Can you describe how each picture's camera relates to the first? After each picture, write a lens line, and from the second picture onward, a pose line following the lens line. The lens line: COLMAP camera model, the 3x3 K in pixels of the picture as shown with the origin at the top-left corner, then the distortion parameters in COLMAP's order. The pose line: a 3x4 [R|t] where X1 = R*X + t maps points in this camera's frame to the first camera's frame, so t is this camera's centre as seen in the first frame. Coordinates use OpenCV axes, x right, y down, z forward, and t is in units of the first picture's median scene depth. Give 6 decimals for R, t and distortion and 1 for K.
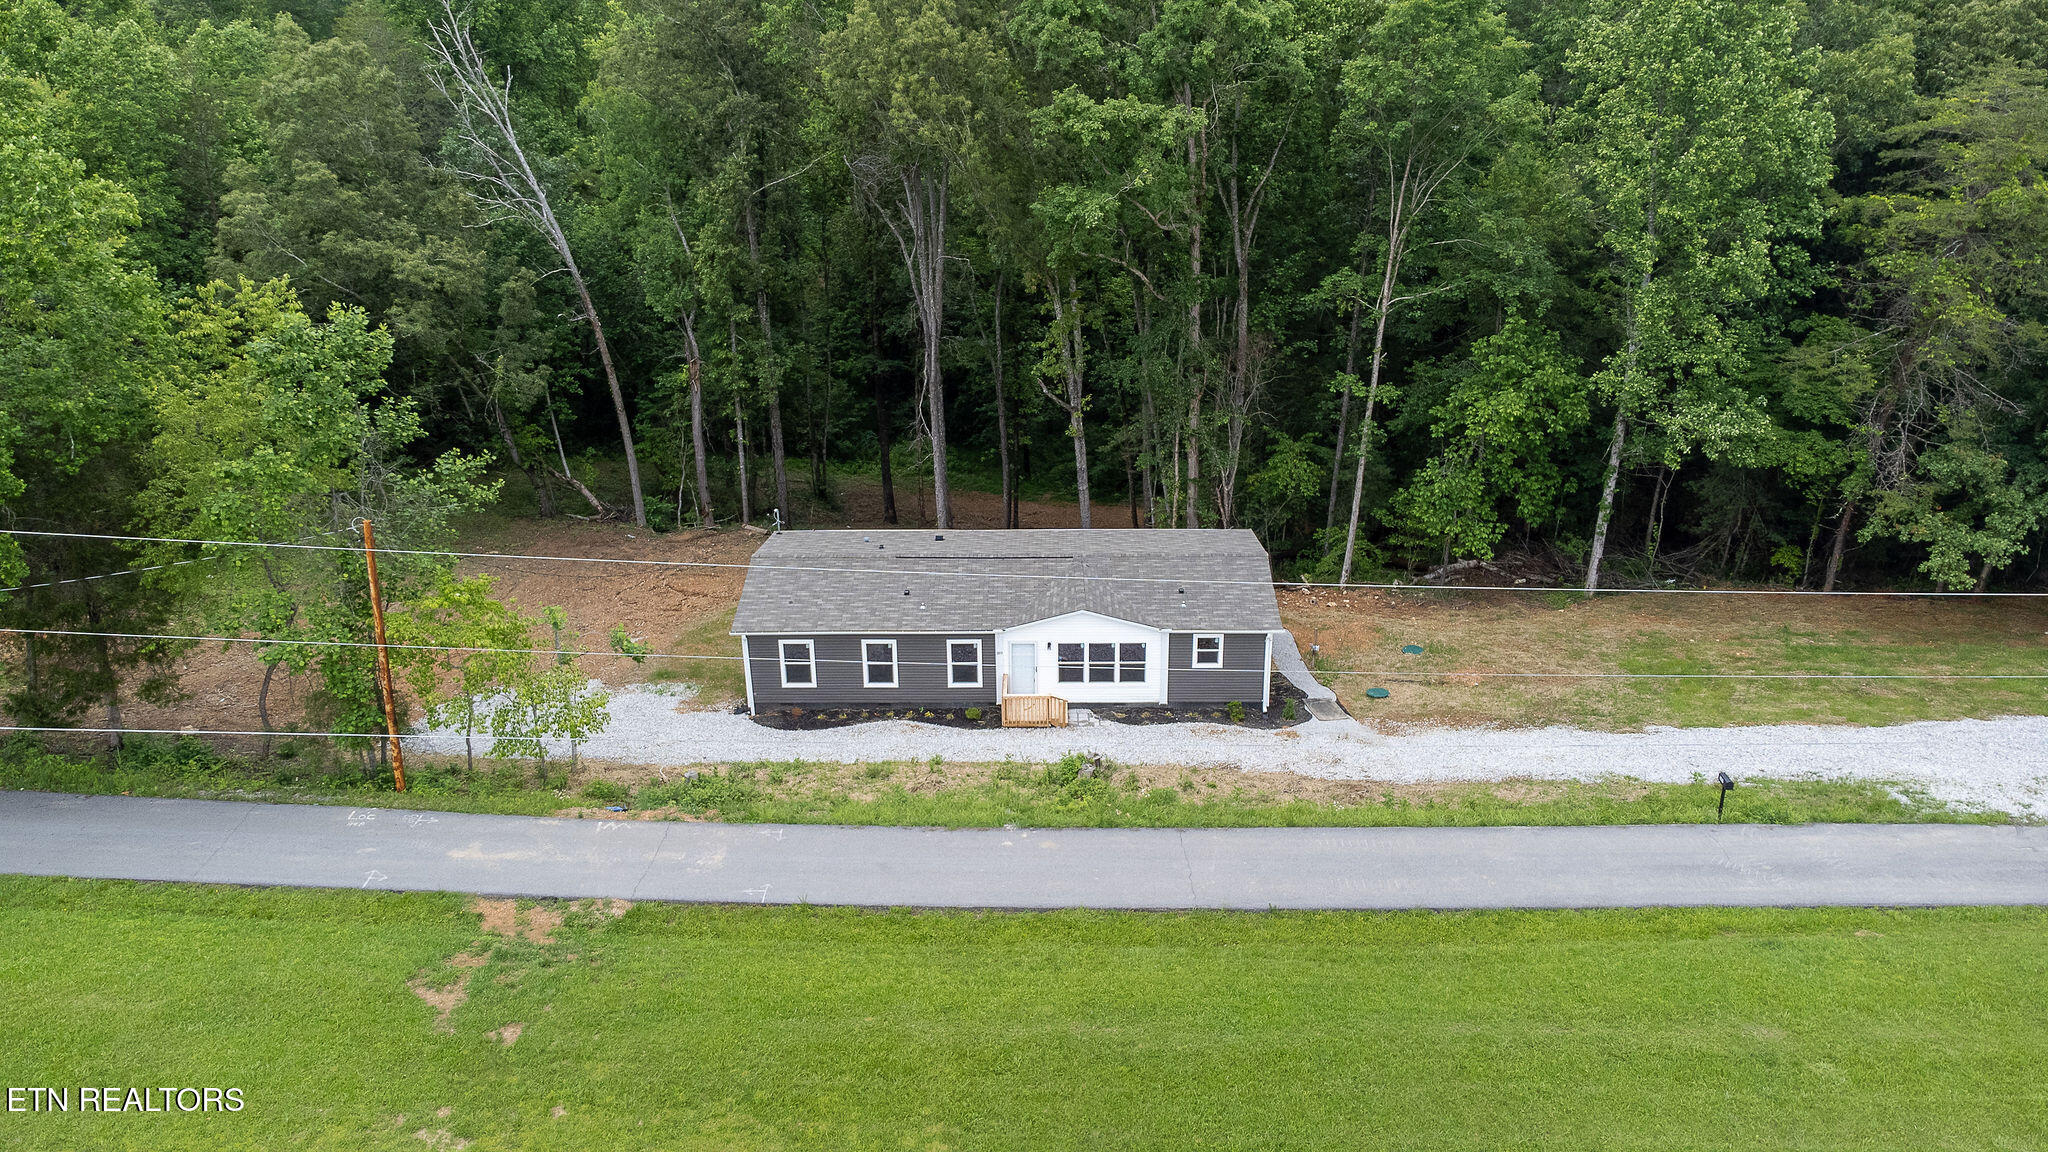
lens RADIAL K [[1557.5, 0, 1021.2], [0, 1557.5, 573.8], [0, 0, 1]] dist [0.003320, -0.002566]
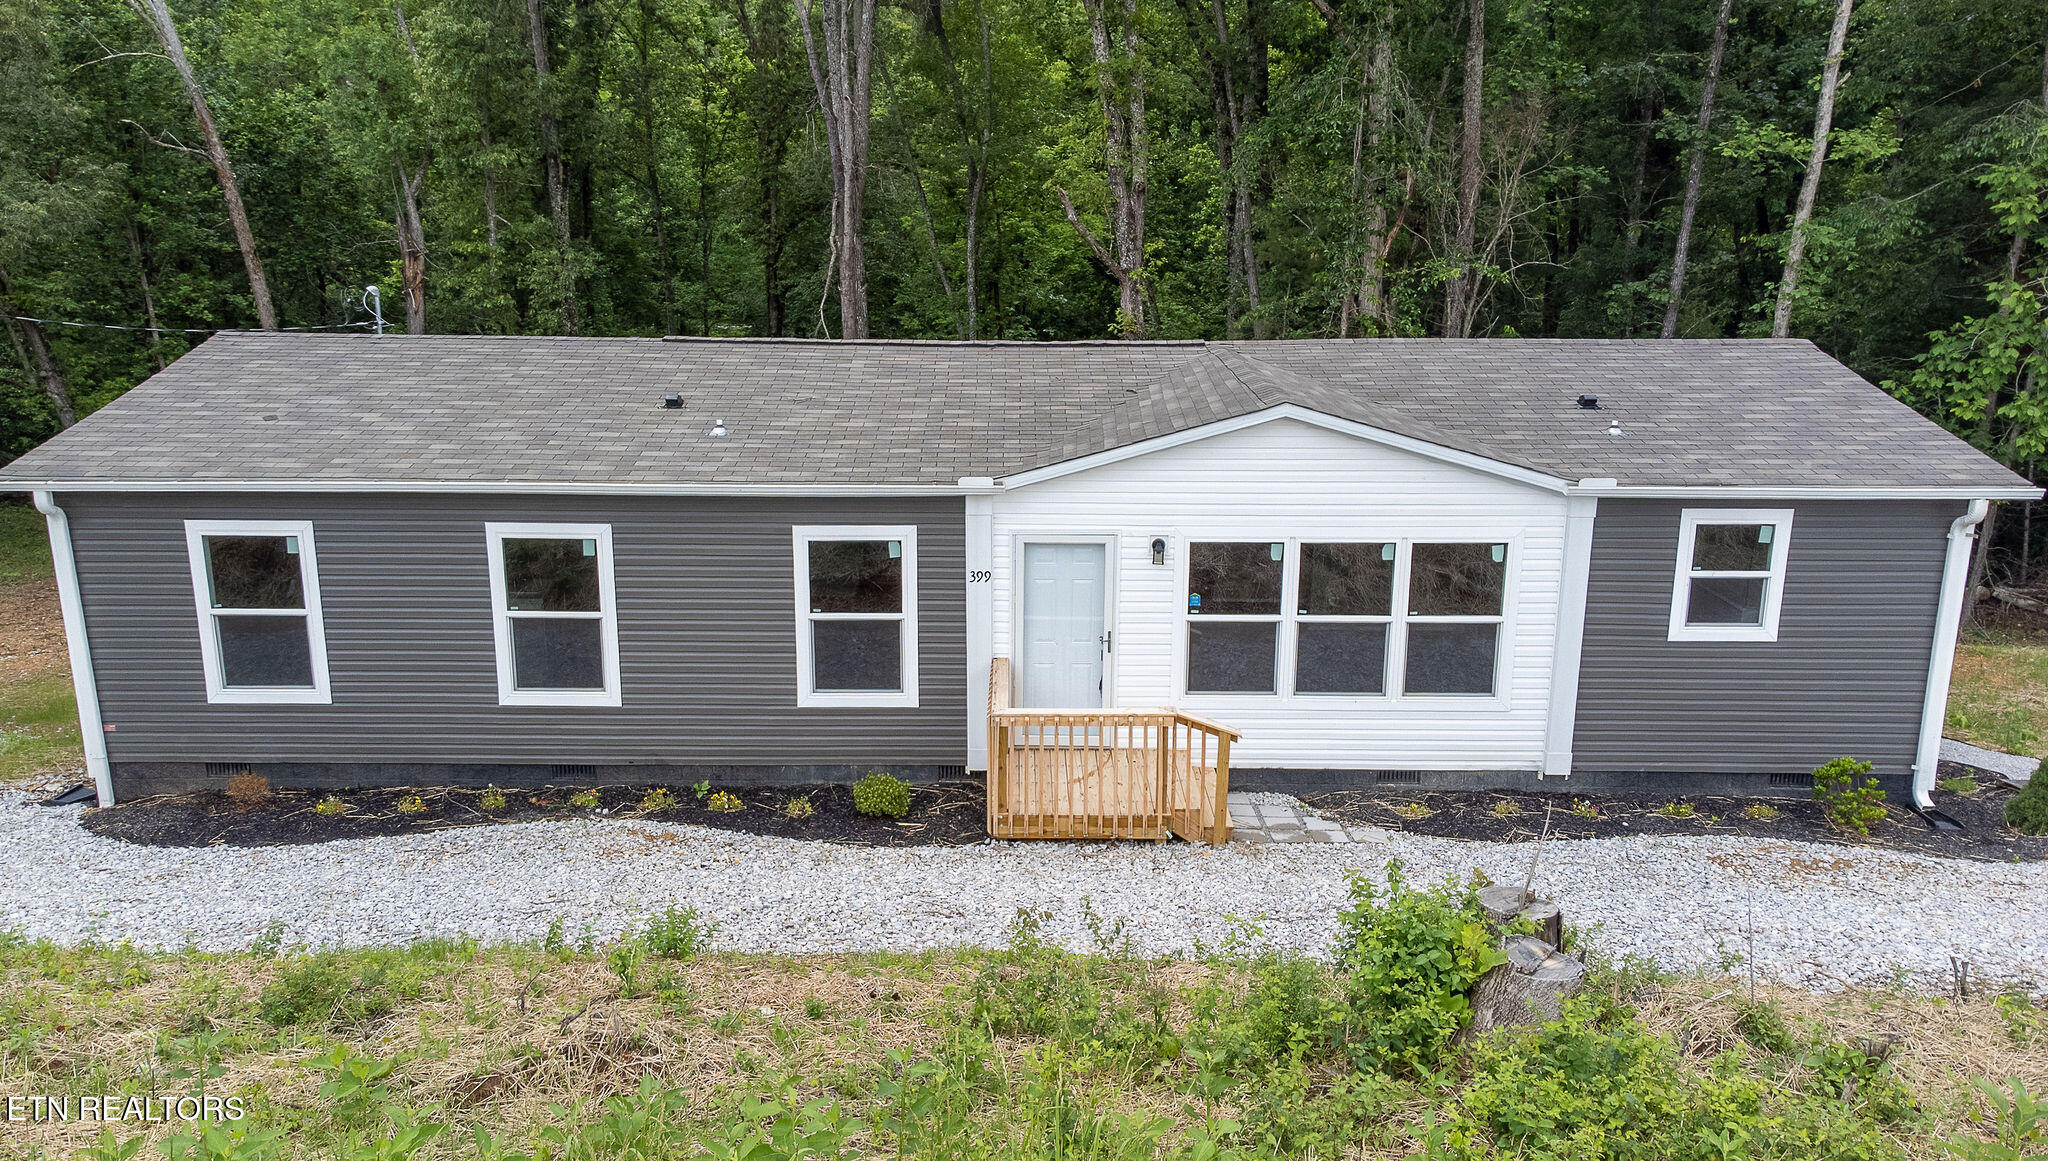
lens RADIAL K [[1485.1, 0, 990.6], [0, 1485.1, 583.1], [0, 0, 1]] dist [0.031226, -0.000074]
pose [[0.999950, 0.009612, 0.002623, -0.012771], [-0.008982, 0.983585, -0.180222, 0.099906], [-0.004313, 0.180189, 0.983623, 0.735166]]
